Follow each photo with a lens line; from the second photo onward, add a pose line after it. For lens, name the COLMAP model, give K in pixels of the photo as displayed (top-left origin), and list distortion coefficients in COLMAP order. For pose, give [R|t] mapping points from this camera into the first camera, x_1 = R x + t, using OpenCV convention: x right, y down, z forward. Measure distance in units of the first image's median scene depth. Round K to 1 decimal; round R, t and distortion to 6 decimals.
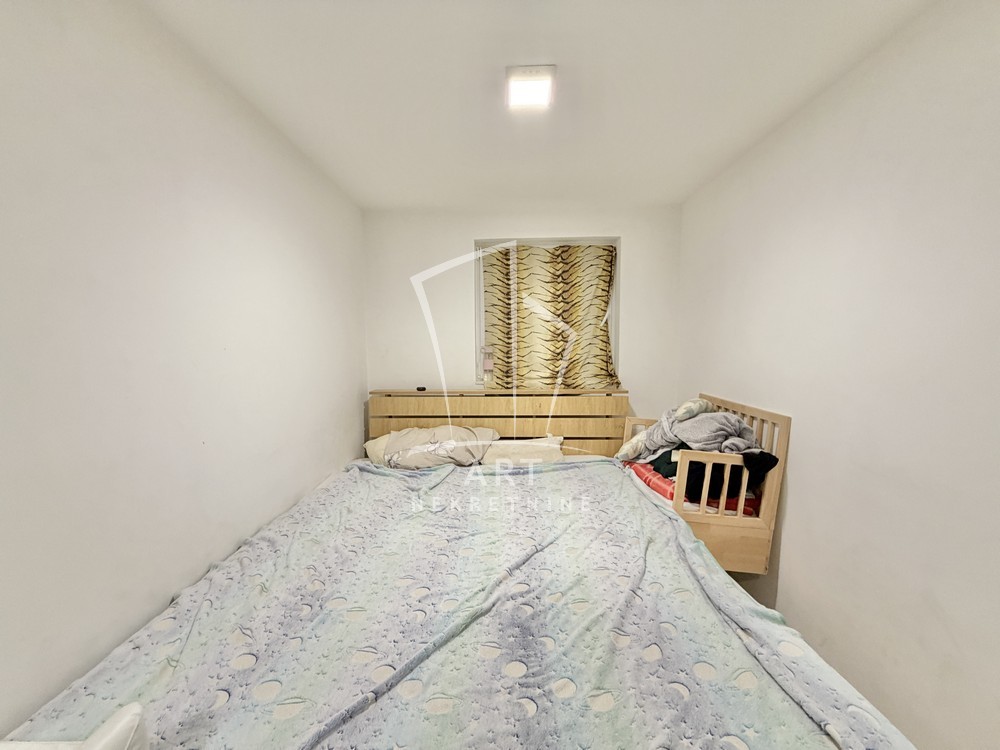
lens RADIAL K [[392.6, 0, 494.1], [0, 392.6, 387.0], [0, 0, 1]] dist [0.000387, -0.000085]
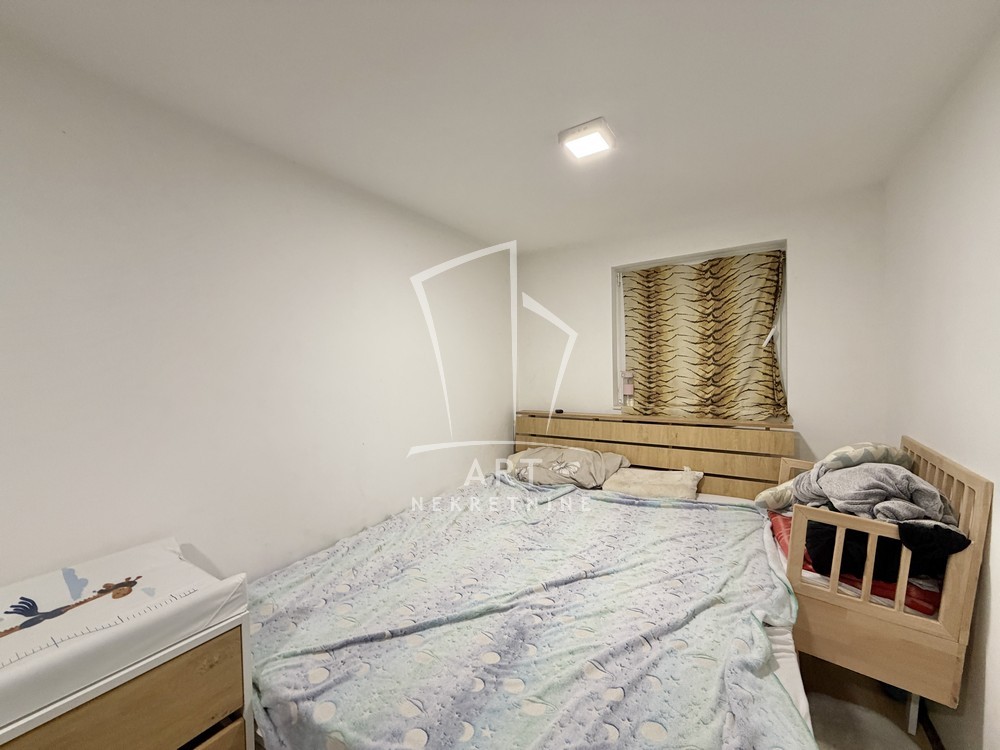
lens RADIAL K [[392.6, 0, 494.1], [0, 392.6, 387.0], [0, 0, 1]] dist [0.000387, -0.000085]
pose [[0.855909, 0.013739, -0.516943, 0.247536], [-0.036188, 0.998788, -0.033372, -0.021896], [0.515858, 0.047270, 0.855369, -0.017911]]
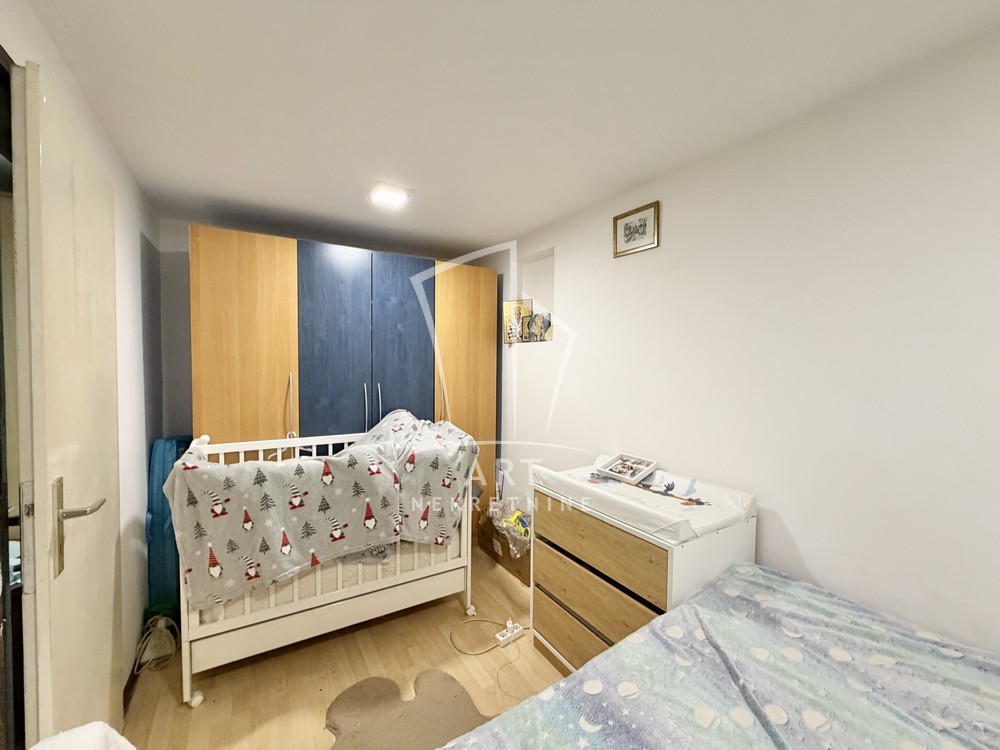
lens RADIAL K [[392.6, 0, 494.1], [0, 392.6, 387.0], [0, 0, 1]] dist [0.000387, -0.000085]
pose [[-0.841113, 0.030331, -0.540008, 0.294457], [-0.051177, 0.989484, 0.135289, -0.058806], [0.538432, 0.141430, -0.830716, 0.484610]]
